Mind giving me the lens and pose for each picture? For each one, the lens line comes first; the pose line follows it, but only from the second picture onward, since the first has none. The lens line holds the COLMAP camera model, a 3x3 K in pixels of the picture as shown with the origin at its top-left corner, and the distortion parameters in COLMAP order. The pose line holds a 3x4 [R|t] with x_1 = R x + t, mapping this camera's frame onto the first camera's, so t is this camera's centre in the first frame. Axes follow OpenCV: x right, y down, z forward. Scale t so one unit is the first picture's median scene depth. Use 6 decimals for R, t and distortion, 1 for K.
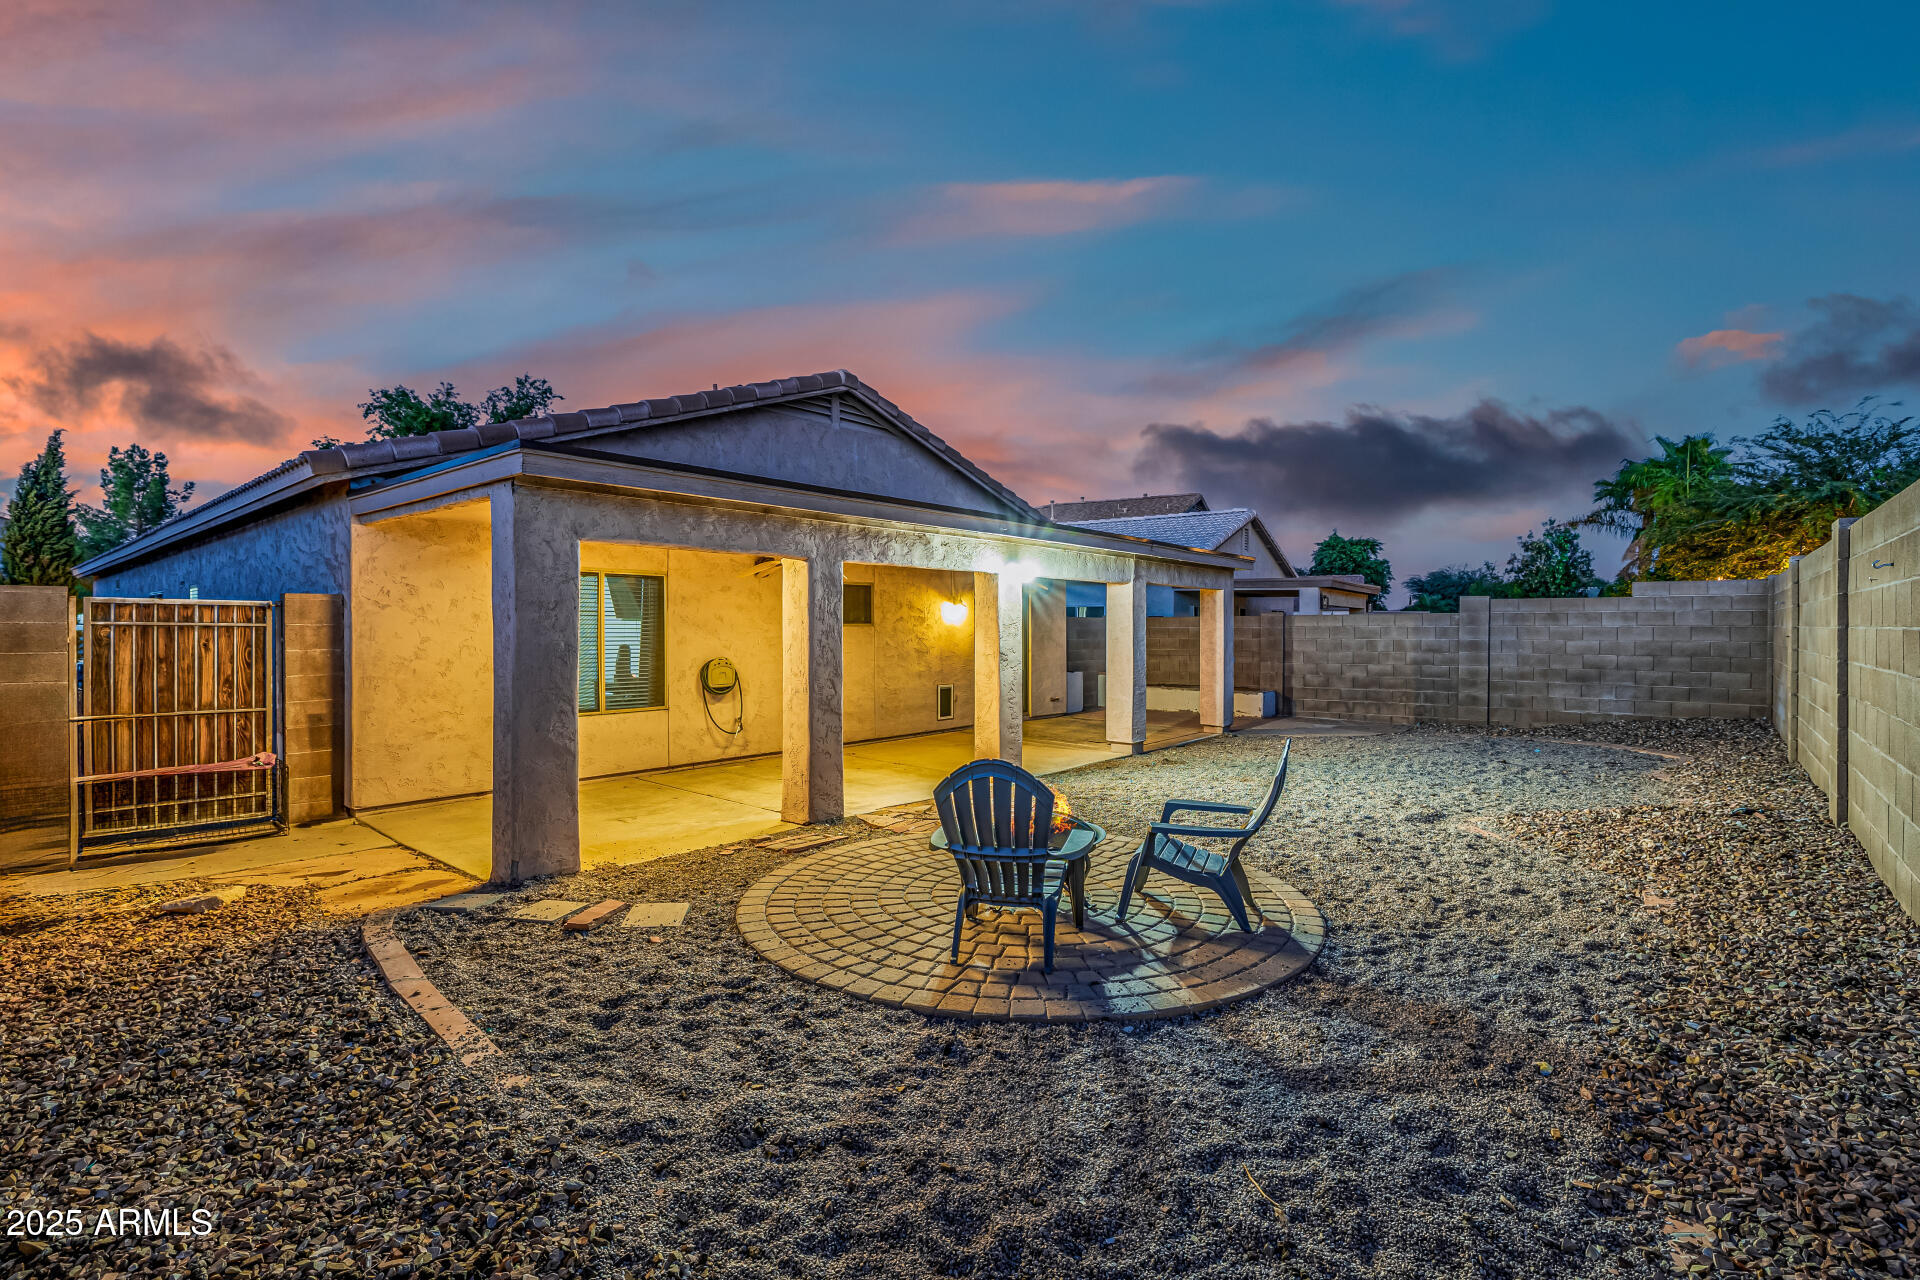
lens RADIAL K [[871.3, 0, 937.5], [0, 871.3, 635.8], [0, 0, 1]] dist [-0.002647, -0.000269]
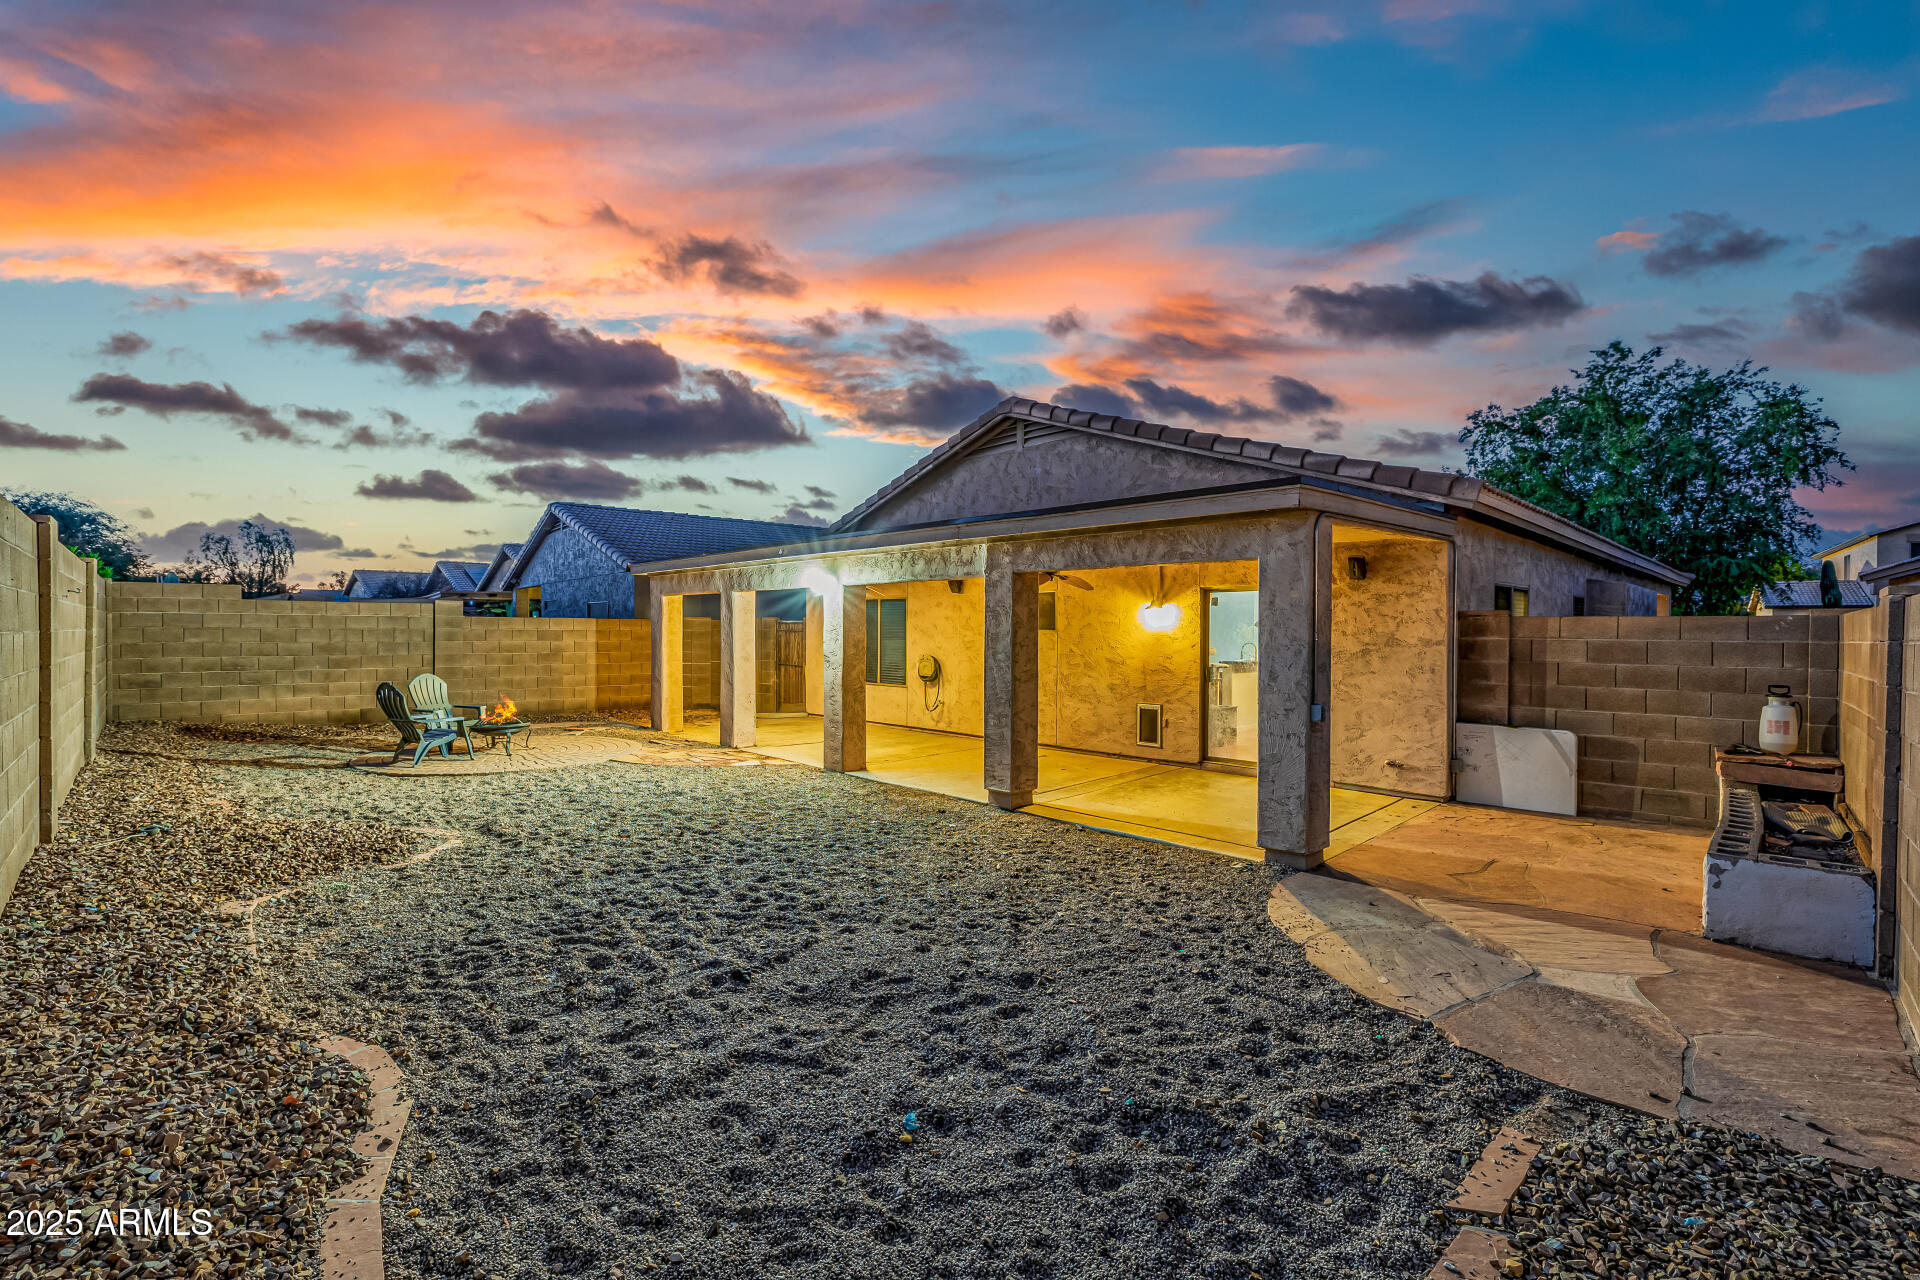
lens RADIAL K [[839.7, 0, 960.0], [0, 839.7, 640.0], [0, 0, 1]] dist [0.002336, 0.000127]
pose [[-0.074156, 0.010911, -0.997187, 0.792442], [-0.015209, 0.999811, 0.012070, -0.011435], [0.997131, 0.016061, -0.073976, 0.855142]]
